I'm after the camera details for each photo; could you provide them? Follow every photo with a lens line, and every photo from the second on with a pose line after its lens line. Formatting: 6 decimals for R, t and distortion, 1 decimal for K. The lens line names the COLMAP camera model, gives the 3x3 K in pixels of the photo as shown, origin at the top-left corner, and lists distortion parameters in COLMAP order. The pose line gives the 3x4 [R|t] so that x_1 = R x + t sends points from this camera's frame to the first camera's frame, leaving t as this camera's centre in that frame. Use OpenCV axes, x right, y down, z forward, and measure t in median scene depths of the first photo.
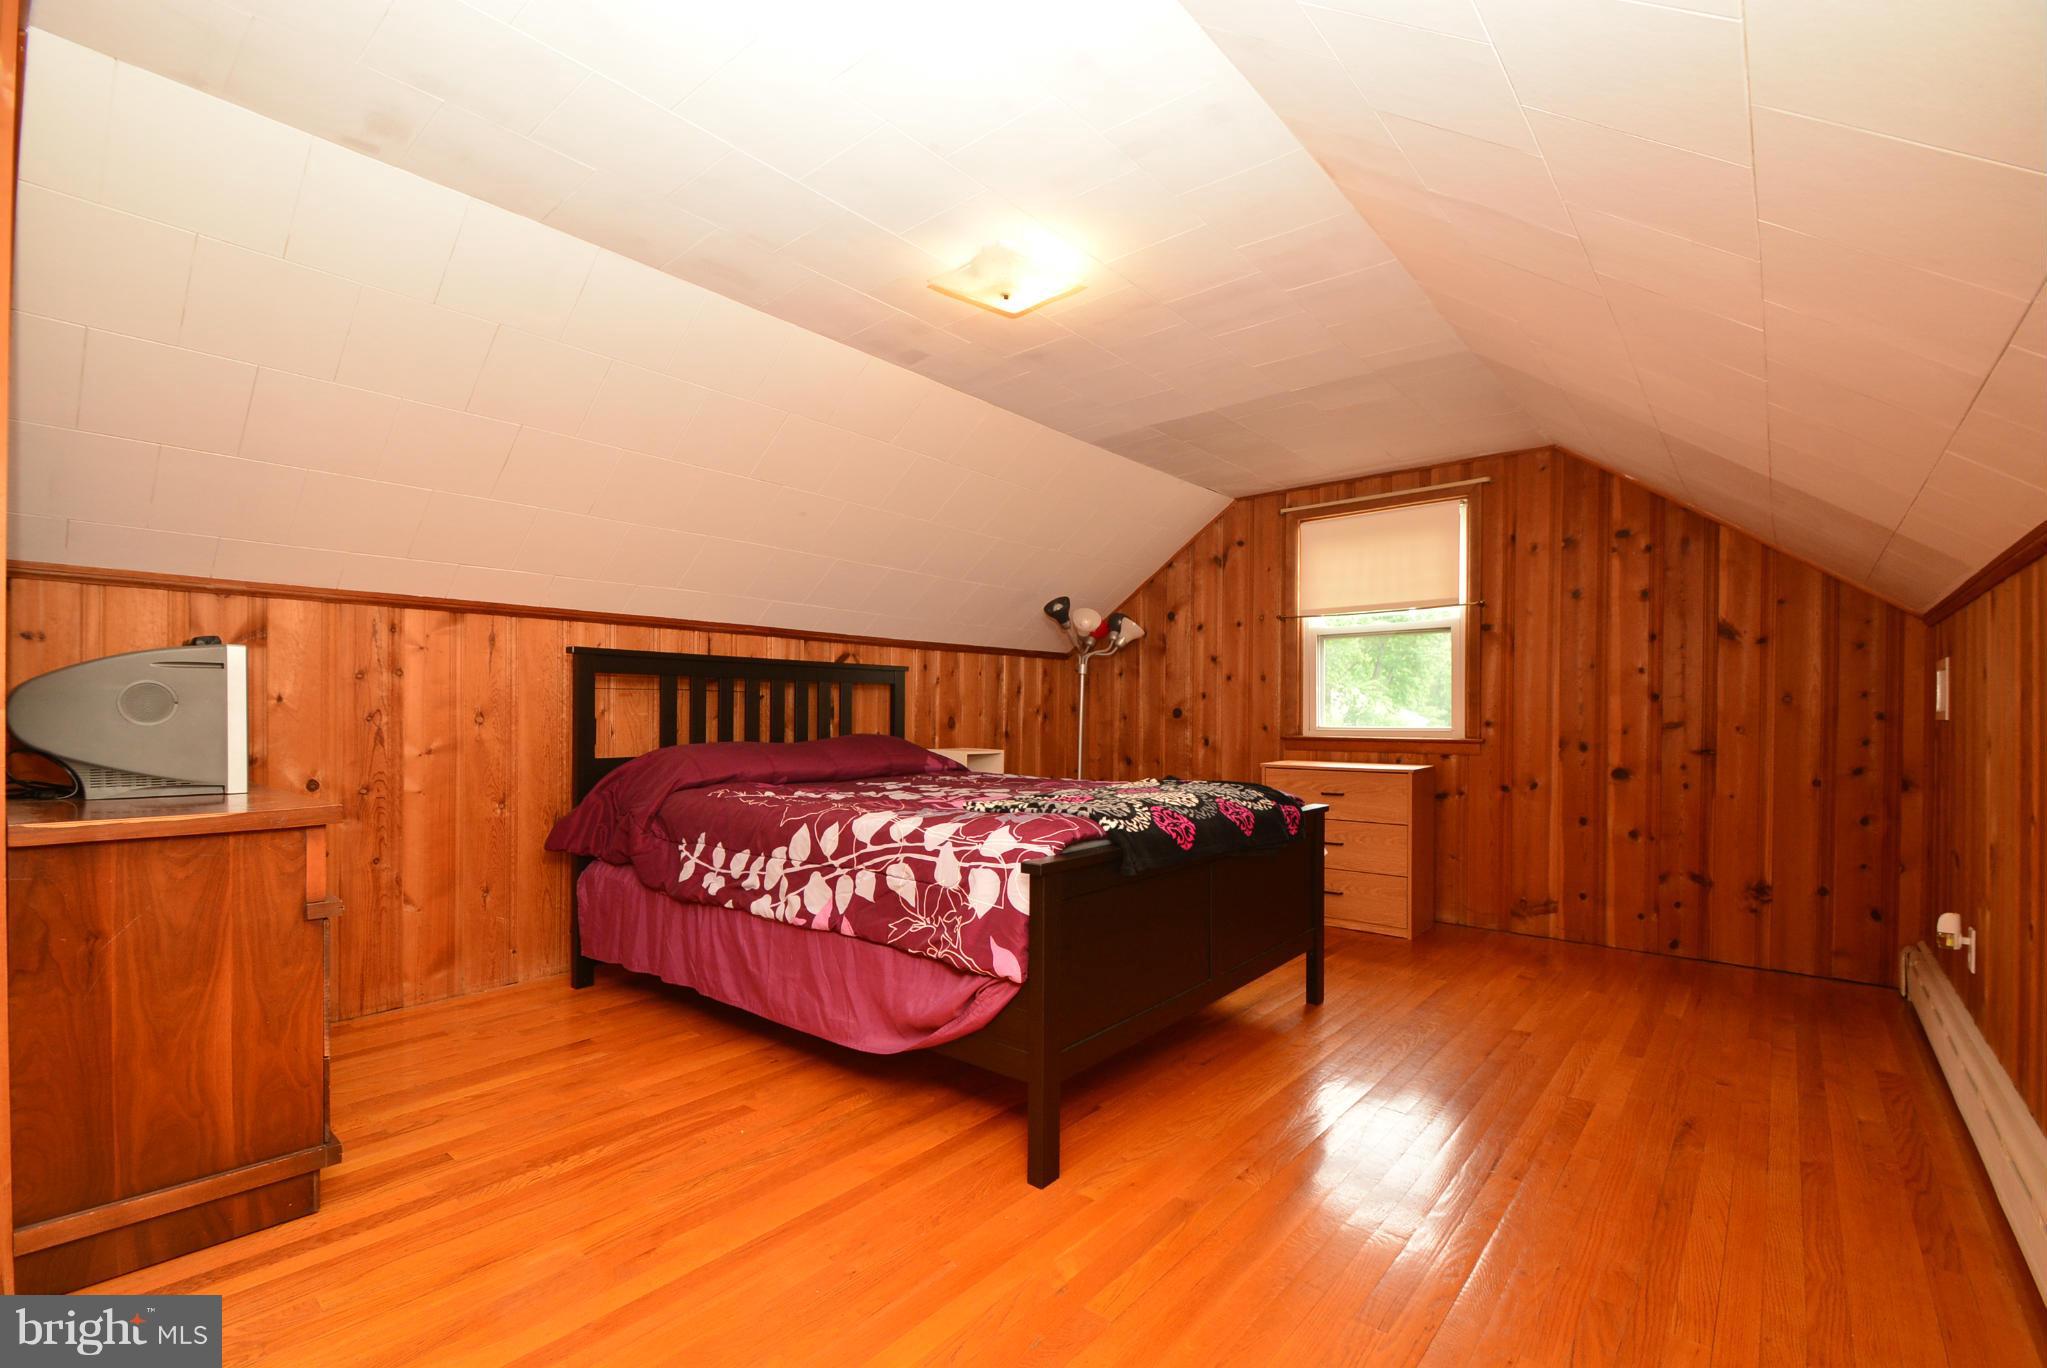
lens RADIAL K [[900.6, 0, 994.0], [0, 900.6, 715.7], [0, 0, 1]] dist [0.012958, -0.014196]
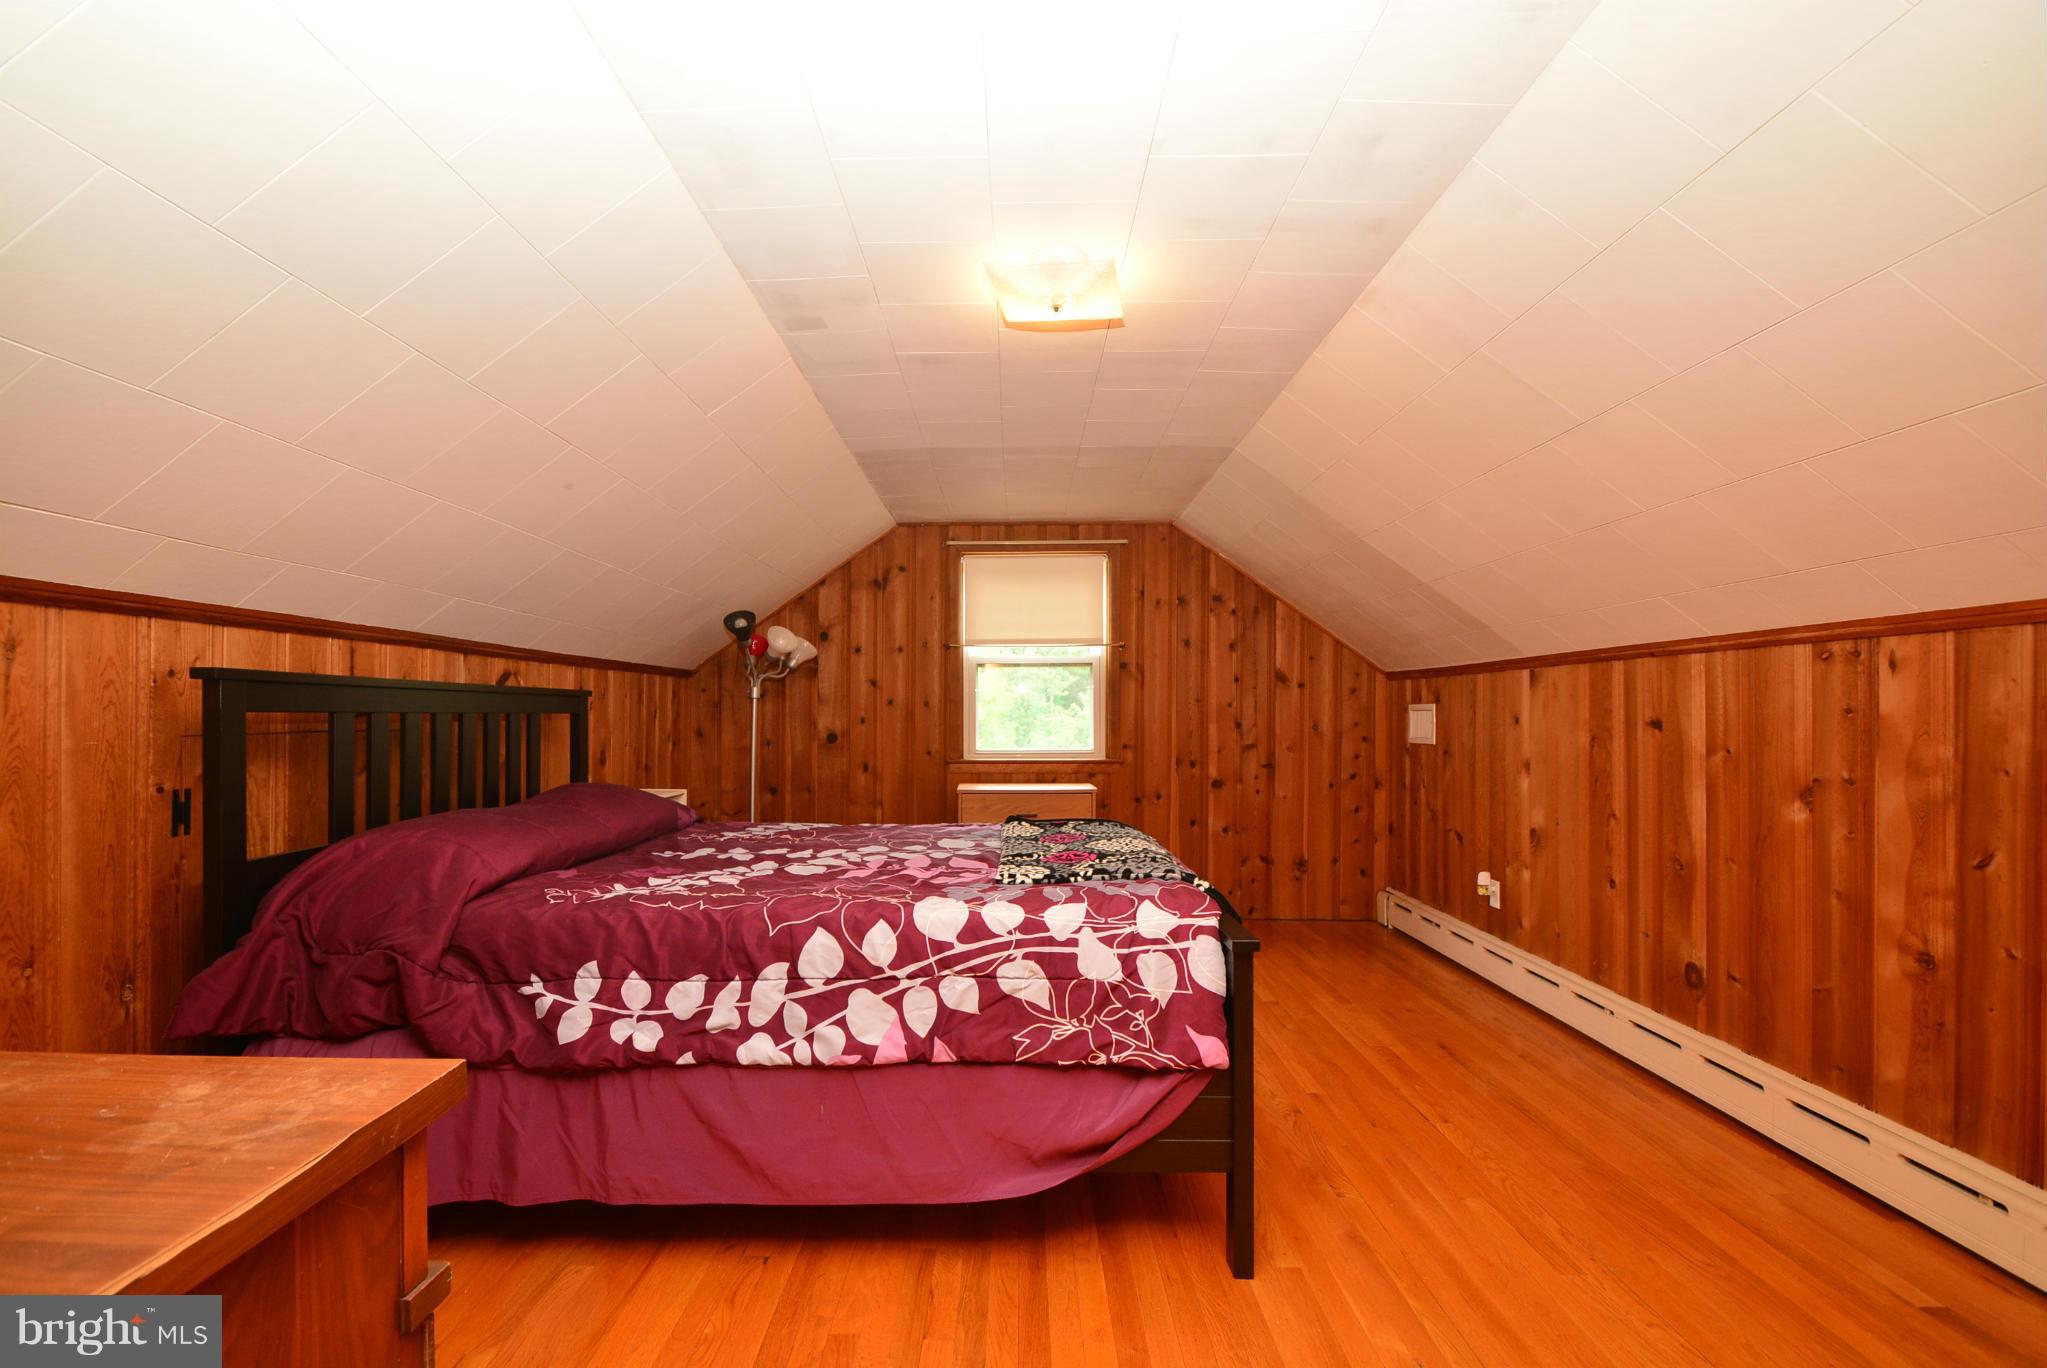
lens RADIAL K [[900.6, 0, 994.0], [0, 900.6, 715.7], [0, 0, 1]] dist [0.012958, -0.014196]
pose [[0.769504, -0.005449, 0.638618, -0.530863], [0.005770, 0.999982, 0.001580, -0.052839], [-0.638616, 0.002469, 0.769522, 0.300004]]
